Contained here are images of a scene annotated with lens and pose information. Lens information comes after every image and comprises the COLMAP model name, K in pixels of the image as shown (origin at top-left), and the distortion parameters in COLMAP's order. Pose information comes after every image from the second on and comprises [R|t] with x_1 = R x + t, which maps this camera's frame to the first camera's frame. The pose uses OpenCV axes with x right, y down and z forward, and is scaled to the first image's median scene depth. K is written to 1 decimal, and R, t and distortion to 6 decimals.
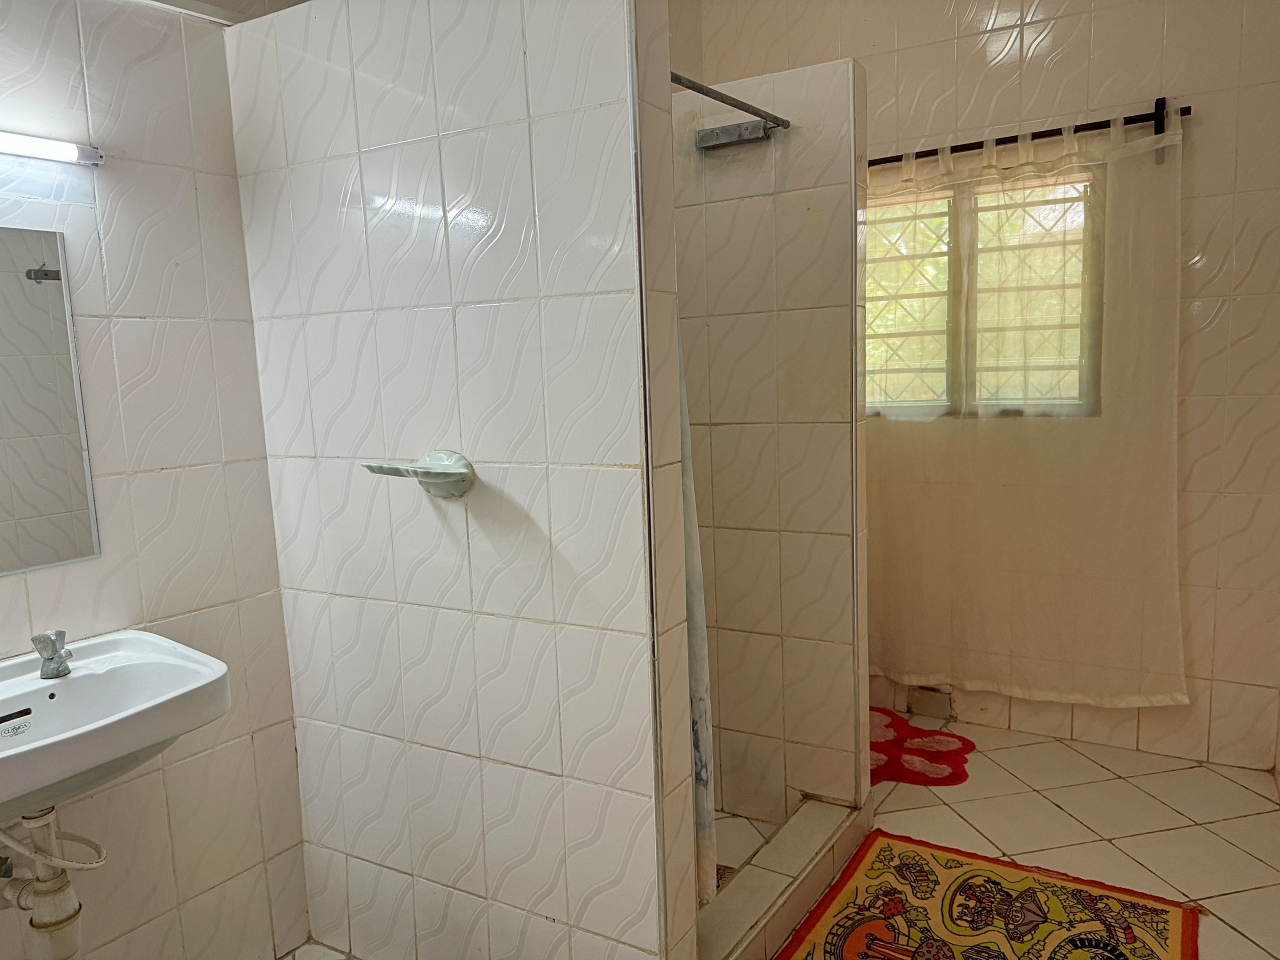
lens RADIAL K [[949.7, 0, 640.0], [0, 949.7, 480.0], [0, 0, 1]] dist [0.045880, -0.062608]
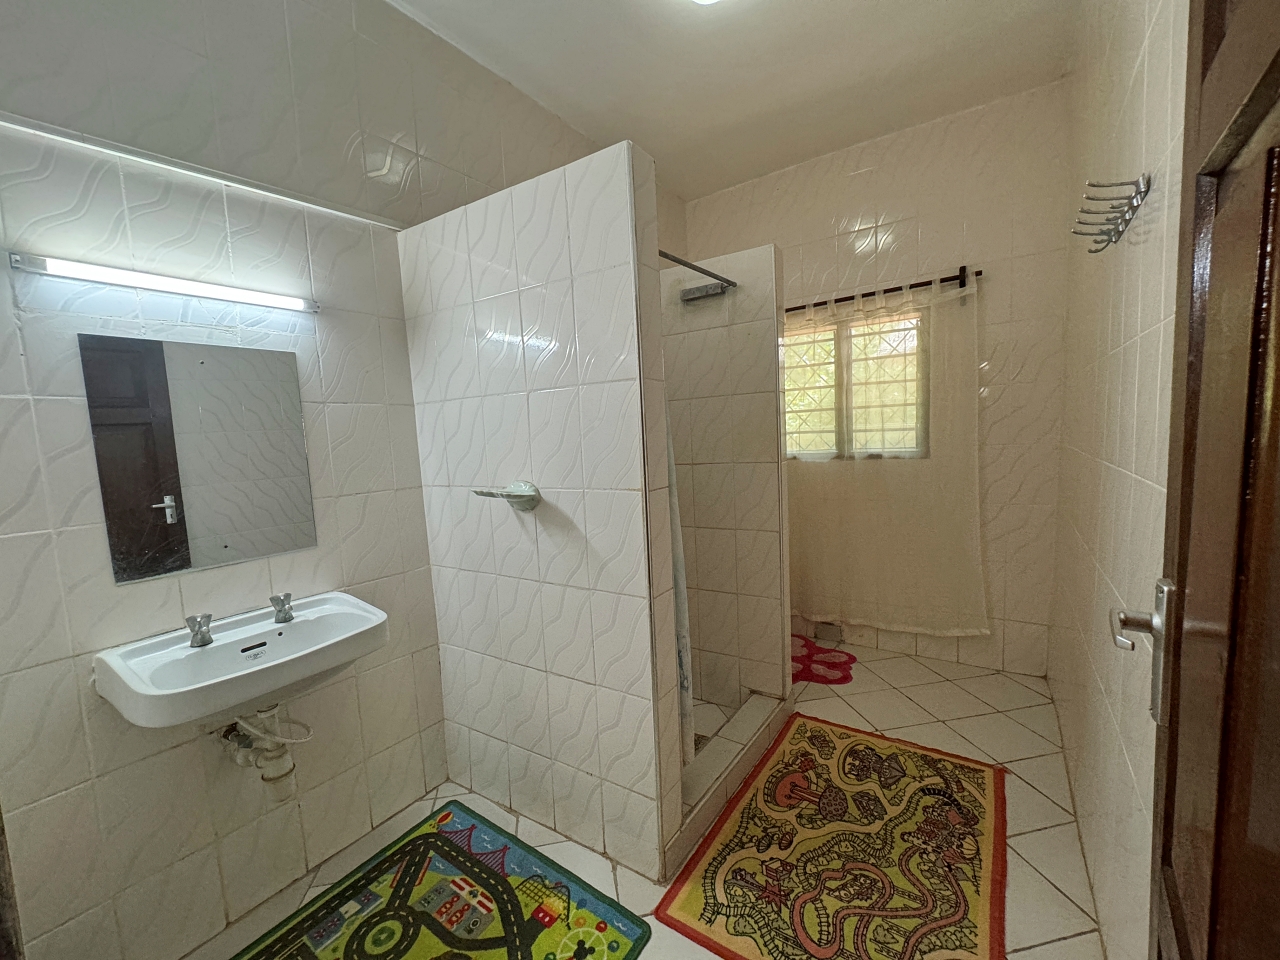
lens RADIAL K [[513.5, 0, 640.0], [0, 513.5, 480.0], [0, 0, 1]] dist [-0.003503, 0.000108]
pose [[0.998740, -0.007064, -0.049677, 0.031600], [0.005393, 0.999418, -0.033697, -0.002418], [0.049886, 0.033386, 0.998197, 0.115148]]
